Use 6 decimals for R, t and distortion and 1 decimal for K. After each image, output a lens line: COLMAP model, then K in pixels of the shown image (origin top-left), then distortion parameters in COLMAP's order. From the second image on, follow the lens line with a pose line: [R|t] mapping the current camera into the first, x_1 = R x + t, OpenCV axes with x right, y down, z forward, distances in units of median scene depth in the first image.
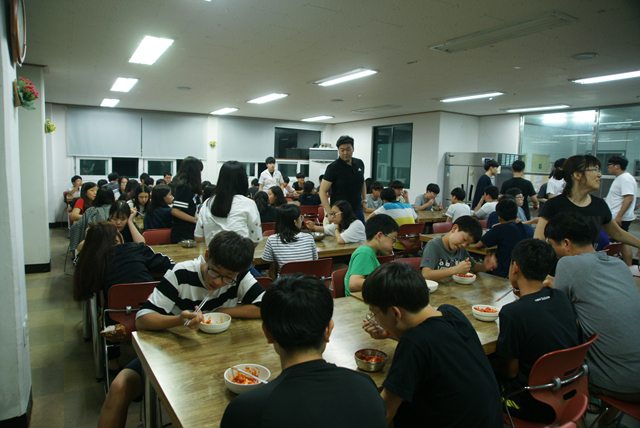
lens RADIAL K [[449.5, 0, 316.7], [0, 449.5, 216.5], [0, 0, 1]] dist [-0.136505, 0.114197]
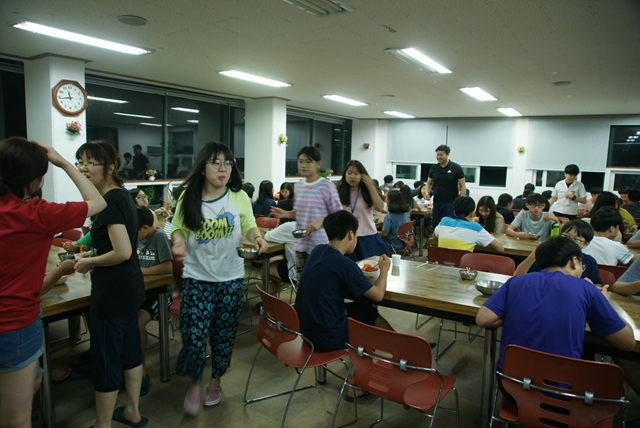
lens RADIAL K [[449.5, 0, 316.7], [0, 449.5, 216.5], [0, 0, 1]] dist [-0.136505, 0.114197]
pose [[0.413326, 0.097052, -0.905397, 0.407015], [-0.121876, 0.991254, 0.050617, -0.024150], [0.902390, 0.089425, 0.421539, 0.271254]]
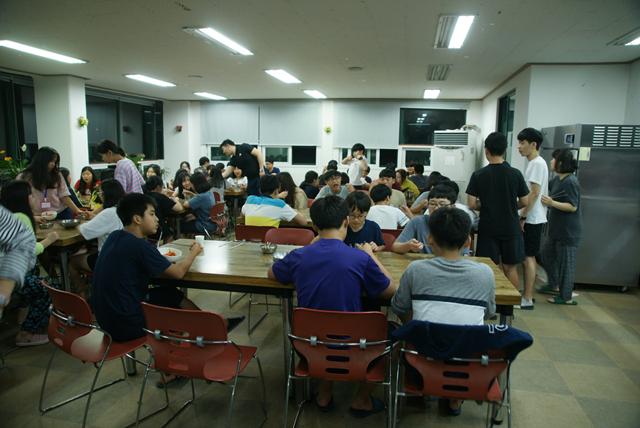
lens RADIAL K [[449.5, 0, 316.7], [0, 449.5, 216.5], [0, 0, 1]] dist [-0.136505, 0.114197]
pose [[0.728532, 0.089181, -0.679181, 0.420082], [-0.074462, 0.995924, 0.050900, -0.023988], [0.680952, 0.013491, 0.732203, 0.282611]]
